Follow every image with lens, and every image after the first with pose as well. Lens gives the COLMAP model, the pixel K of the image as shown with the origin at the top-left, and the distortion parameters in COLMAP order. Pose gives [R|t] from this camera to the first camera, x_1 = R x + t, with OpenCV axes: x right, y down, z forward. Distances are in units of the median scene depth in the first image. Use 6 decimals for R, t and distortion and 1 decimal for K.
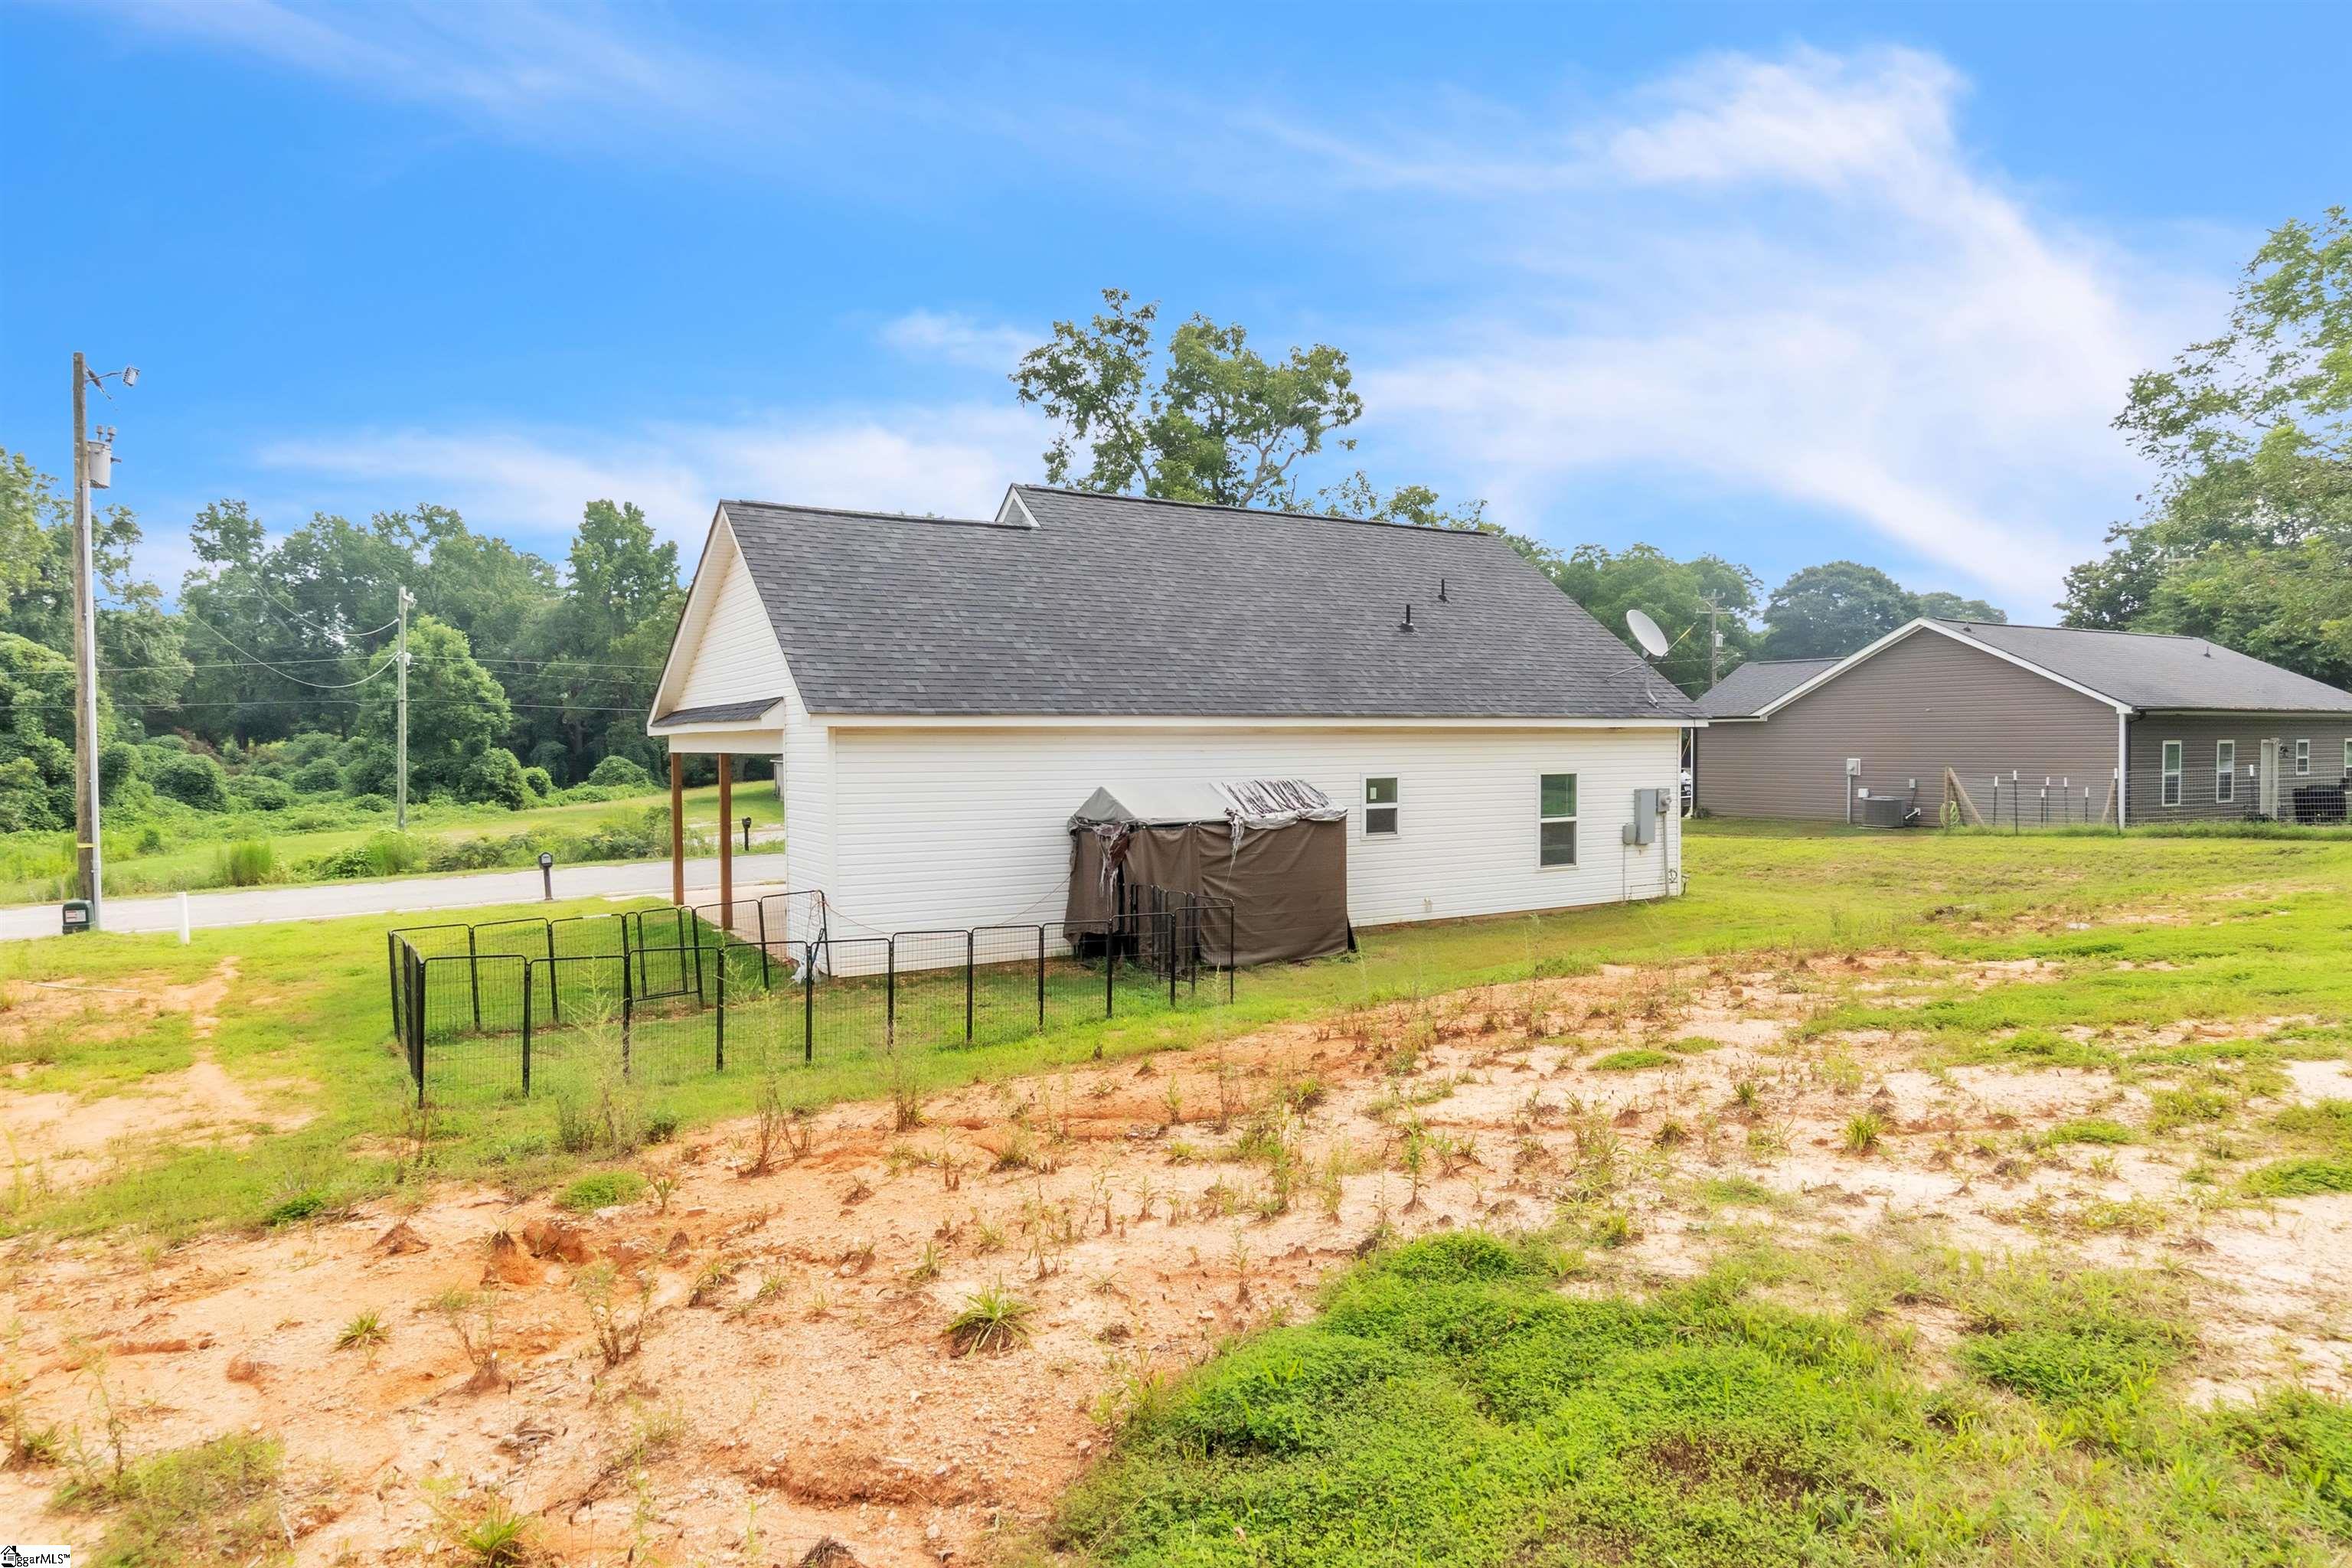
lens RADIAL K [[1329.0, 0, 1176.0], [0, 1329.0, 784.0], [0, 0, 1]] dist [-0.002565, -0.000480]
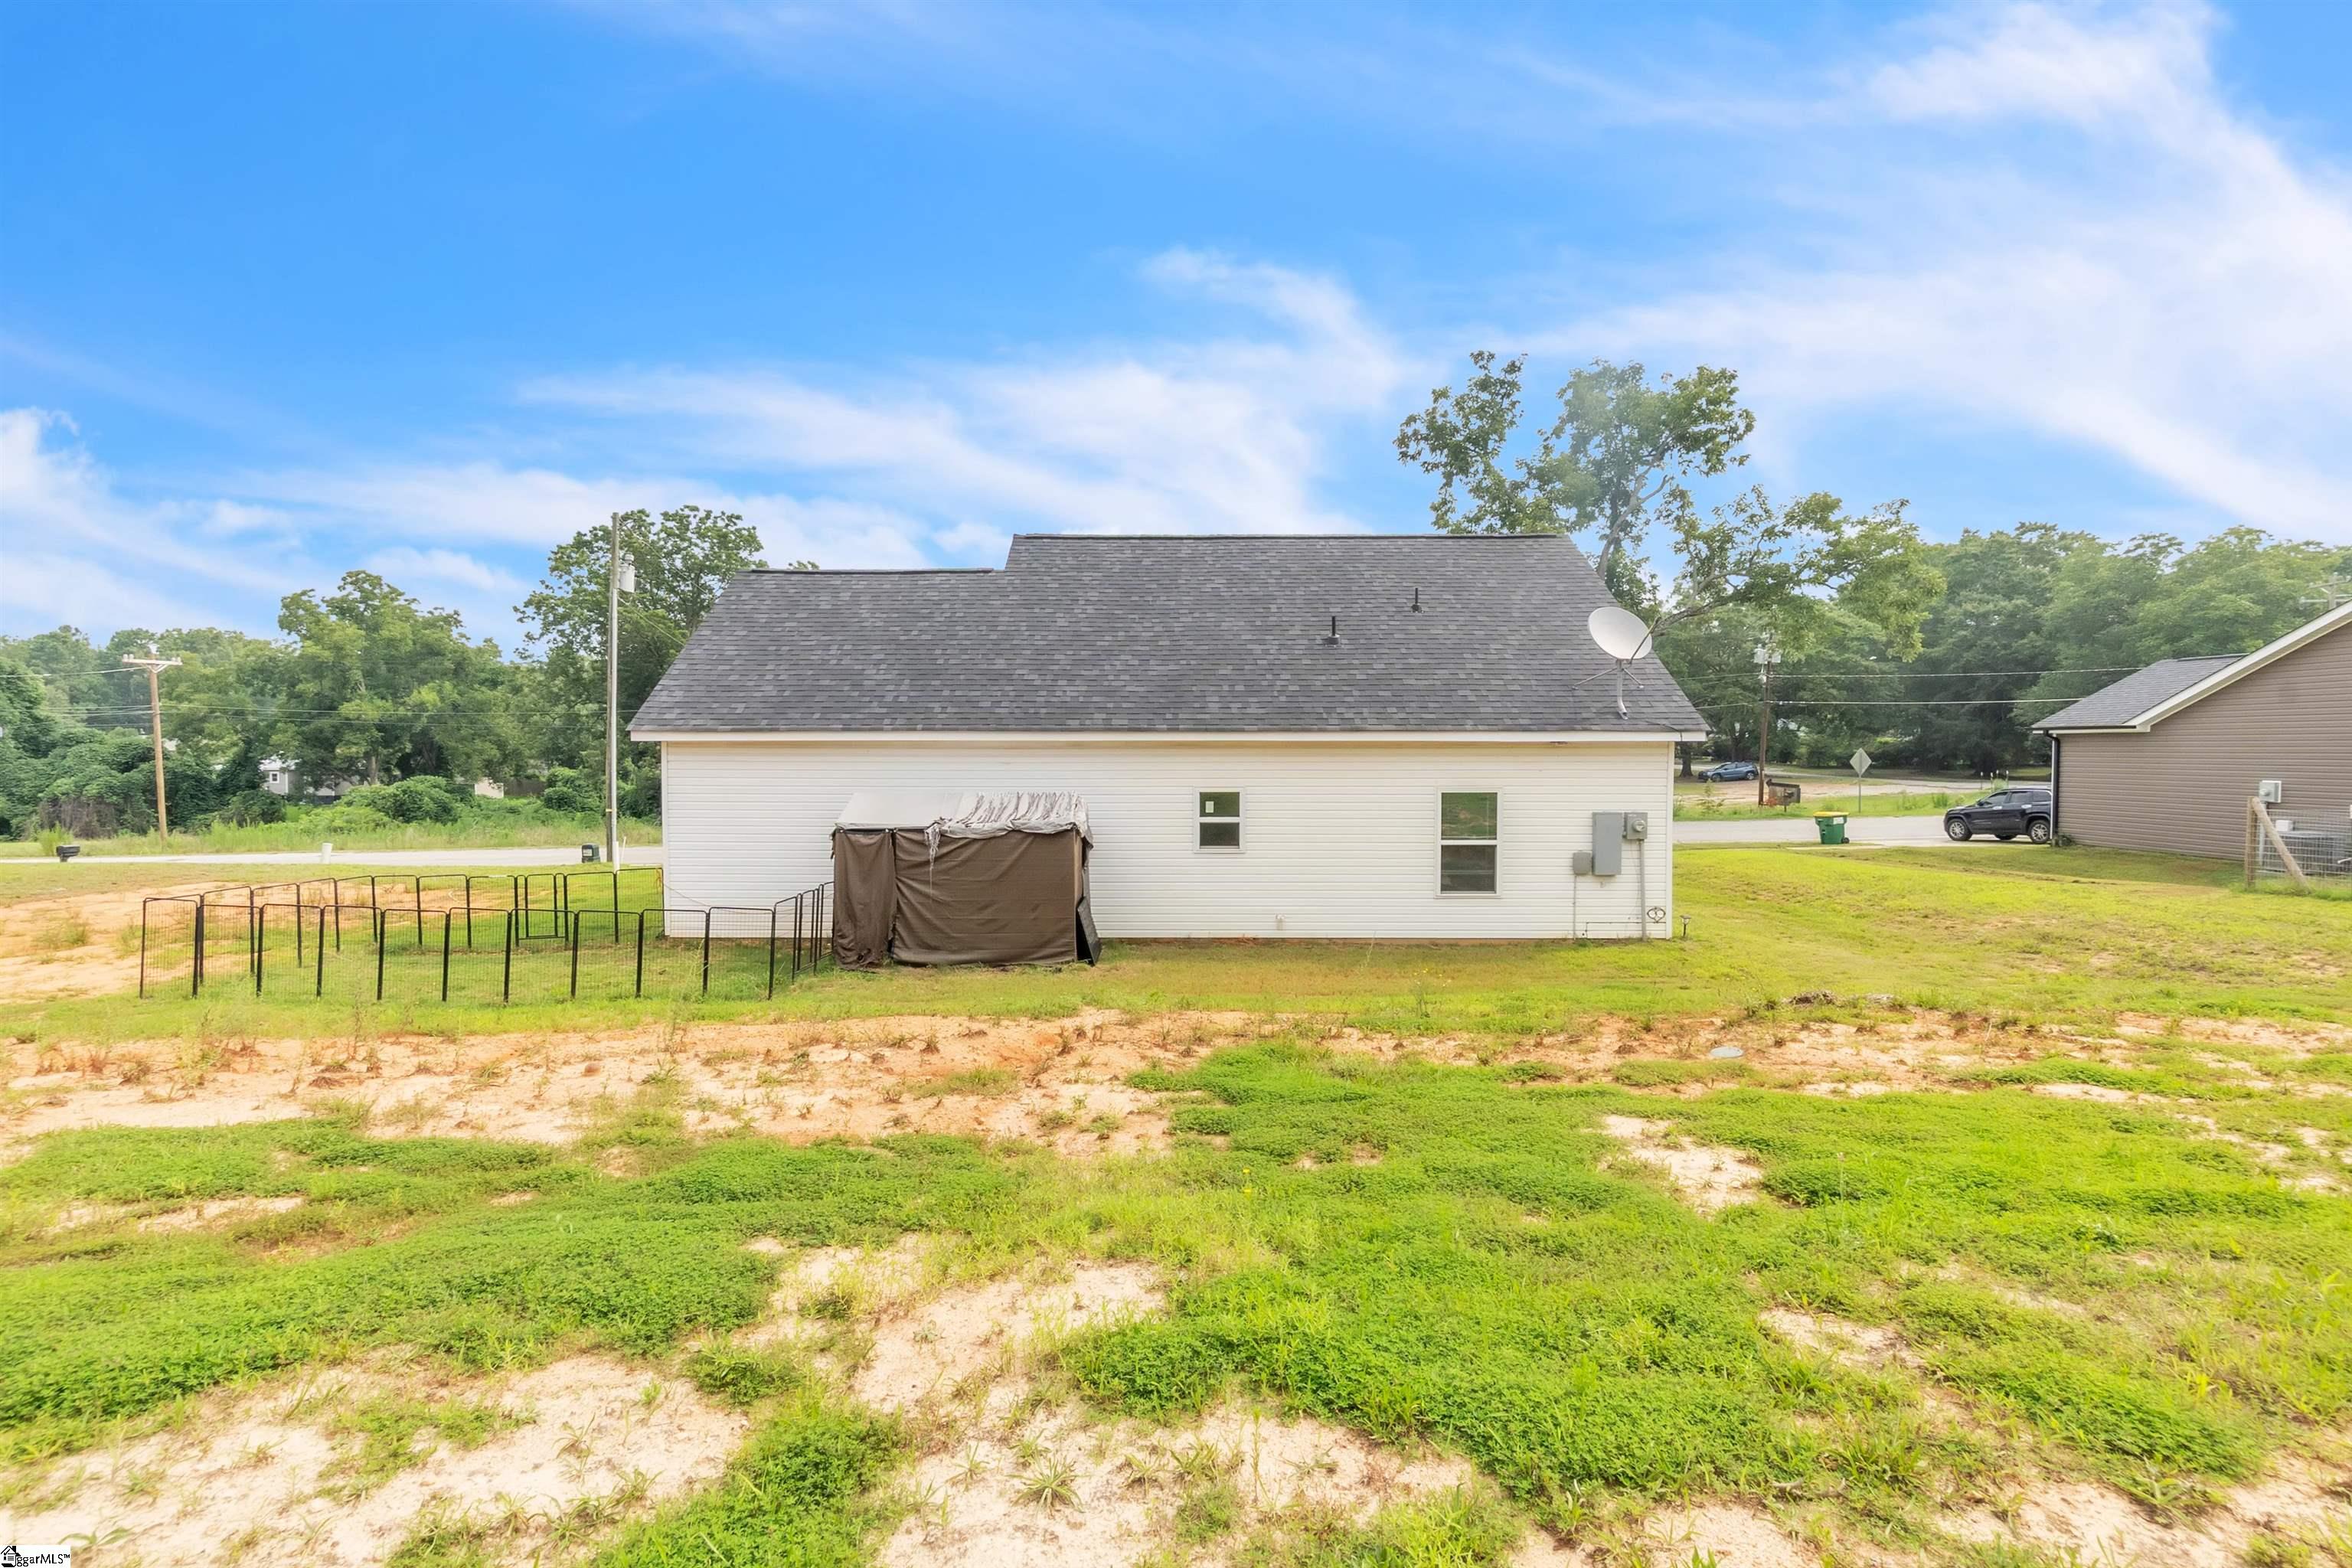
lens RADIAL K [[1026.1, 0, 1176.0], [0, 1026.1, 784.0], [0, 0, 1]] dist [-0.003121, -0.000375]
pose [[0.854923, 0.024300, -0.518185, 0.469411], [-0.022035, 0.999702, 0.010526, -0.016100], [0.518286, 0.002419, 0.855204, 0.283209]]
